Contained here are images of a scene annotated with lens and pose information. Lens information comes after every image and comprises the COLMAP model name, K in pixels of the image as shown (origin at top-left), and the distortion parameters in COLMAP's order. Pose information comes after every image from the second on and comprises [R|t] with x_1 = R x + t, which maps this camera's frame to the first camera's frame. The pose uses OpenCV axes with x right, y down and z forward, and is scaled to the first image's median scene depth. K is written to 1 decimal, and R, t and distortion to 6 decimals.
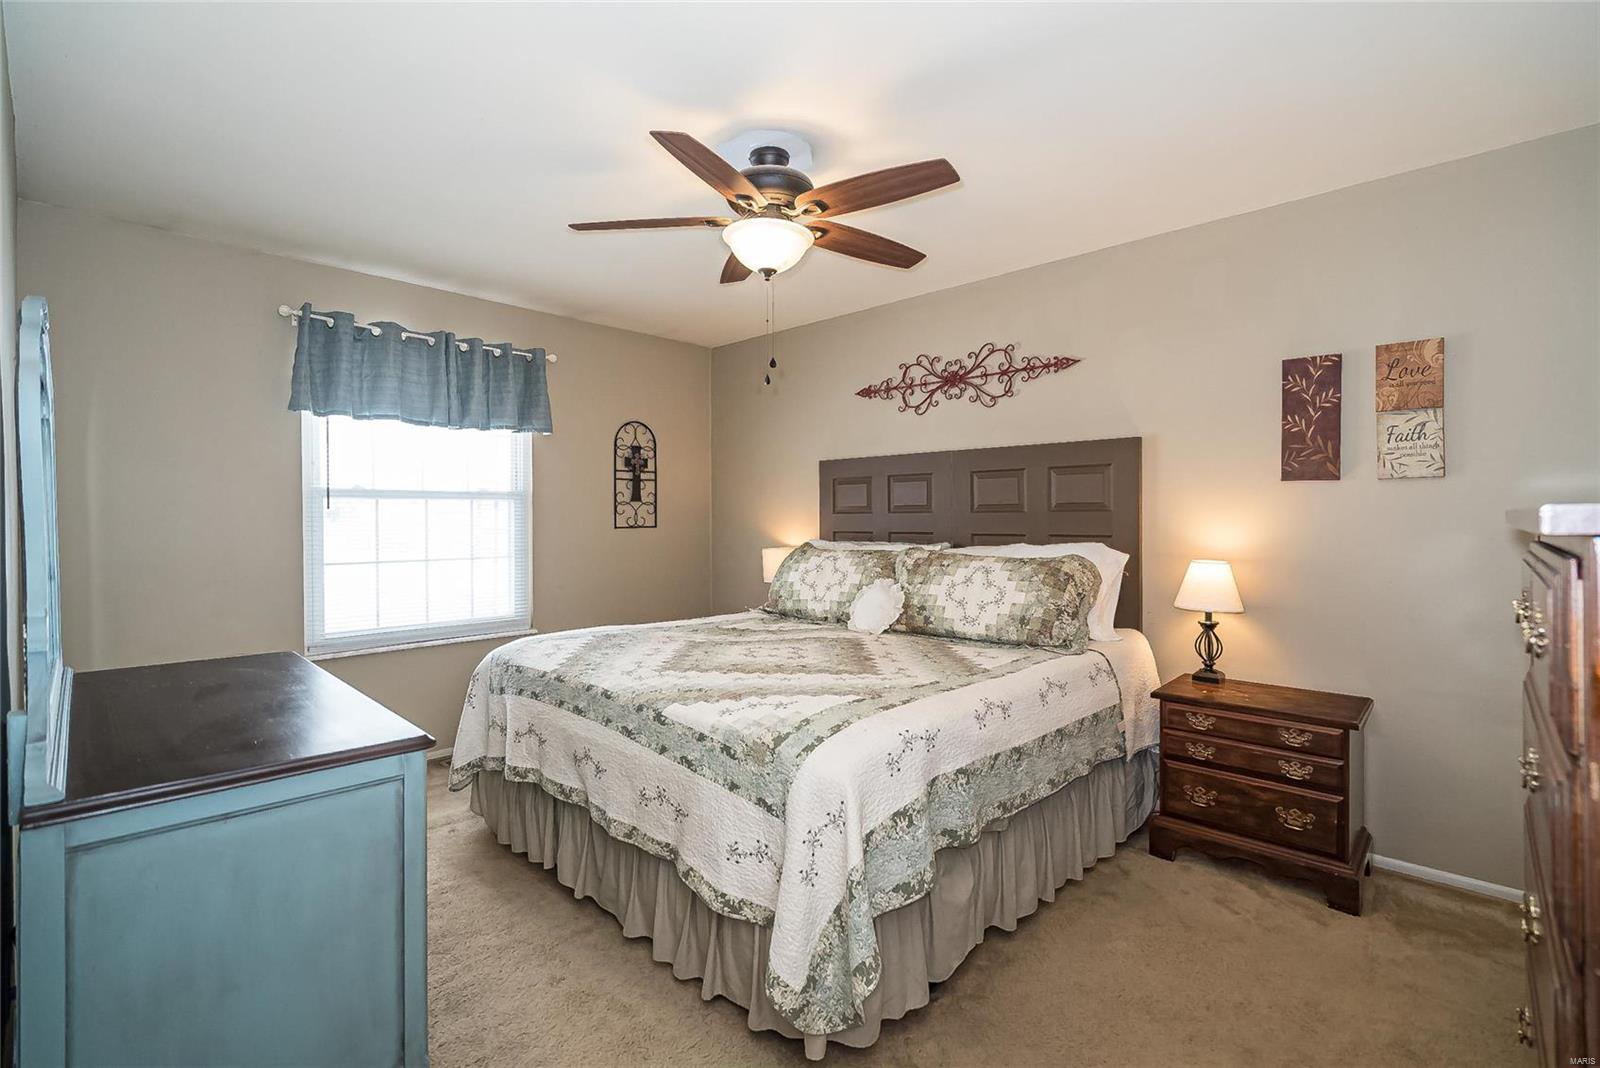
lens RADIAL K [[734.2, 0, 809.3], [0, 734.2, 525.2], [0, 0, 1]] dist [0.001531, 0.000334]
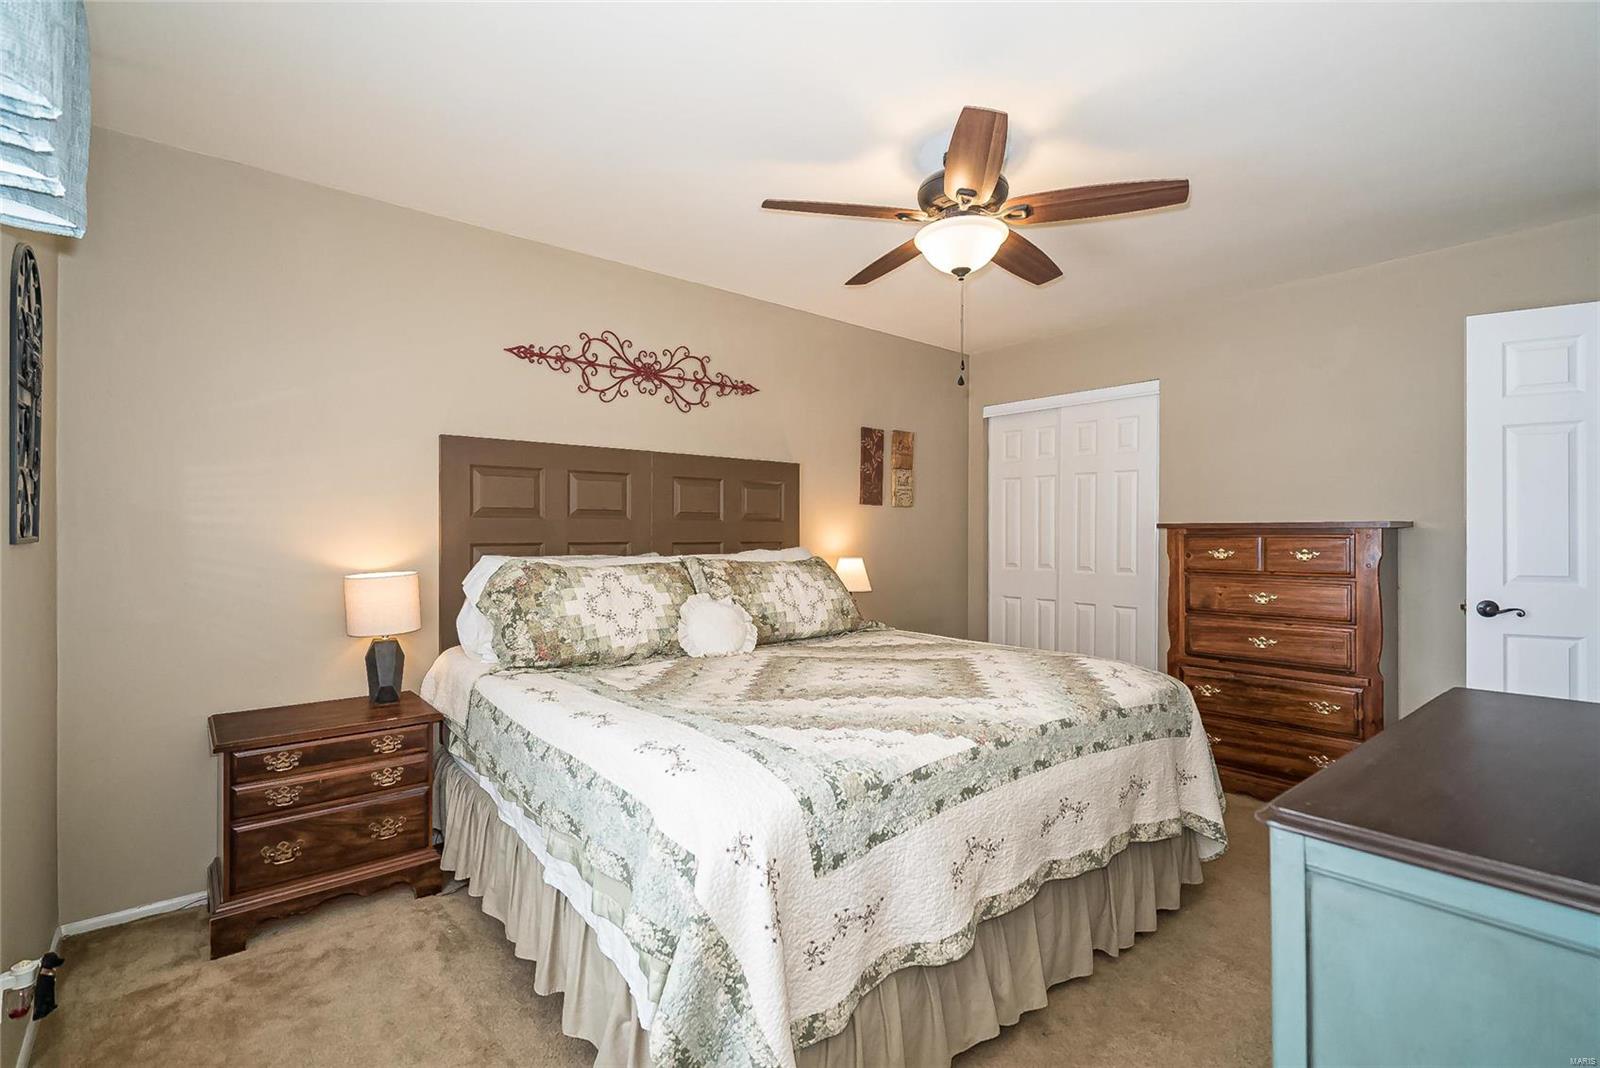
lens RADIAL K [[734.2, 0, 809.3], [0, 734.2, 525.2], [0, 0, 1]] dist [0.001531, 0.000334]
pose [[0.105286, 0.016086, 0.994312, -0.695866], [0.010071, 0.999801, -0.017241, 0.007655], [-0.994391, 0.011829, 0.105103, 0.724997]]
